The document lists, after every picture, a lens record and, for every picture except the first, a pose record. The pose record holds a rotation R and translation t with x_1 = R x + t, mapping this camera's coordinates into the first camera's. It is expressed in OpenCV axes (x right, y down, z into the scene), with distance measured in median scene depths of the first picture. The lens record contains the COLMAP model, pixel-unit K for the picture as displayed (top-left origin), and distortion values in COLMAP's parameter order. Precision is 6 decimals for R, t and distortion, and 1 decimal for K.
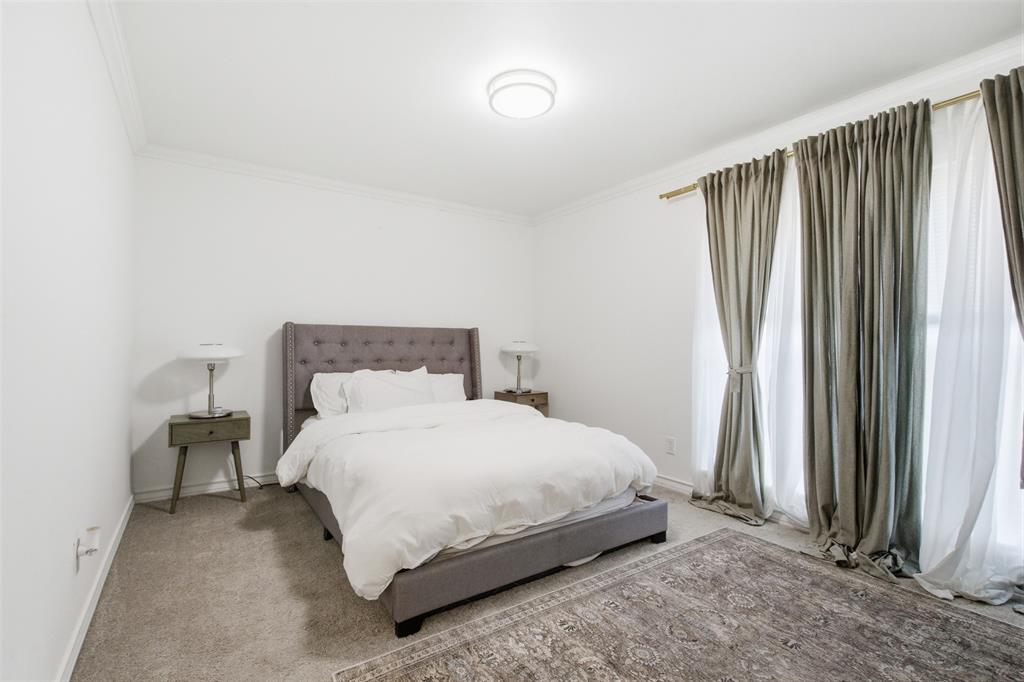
lens RADIAL K [[465.0, 0, 500.8], [0, 465.0, 341.9], [0, 0, 1]] dist [-0.002307, -0.000321]
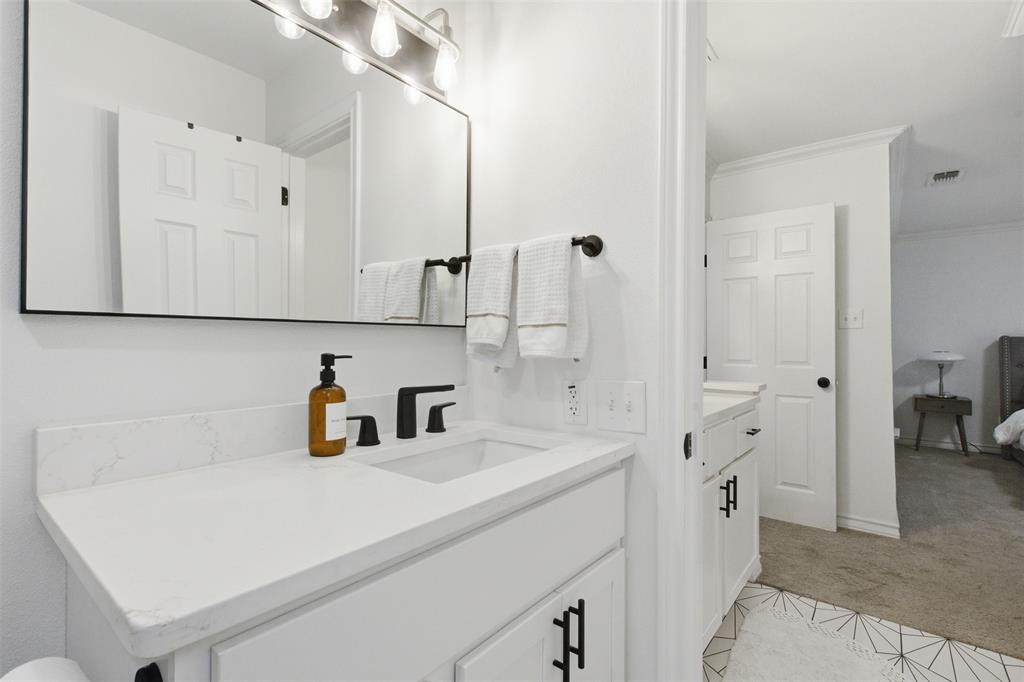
lens RADIAL K [[476.3, 0, 512.0], [0, 476.3, 341.0], [0, 0, 1]] dist [-0.002142, -0.000506]
pose [[0.308560, -0.017621, -0.951042, 0.456243], [0.003023, 0.999842, -0.017544, -0.006833], [0.951200, 0.002539, 0.308564, -0.869336]]
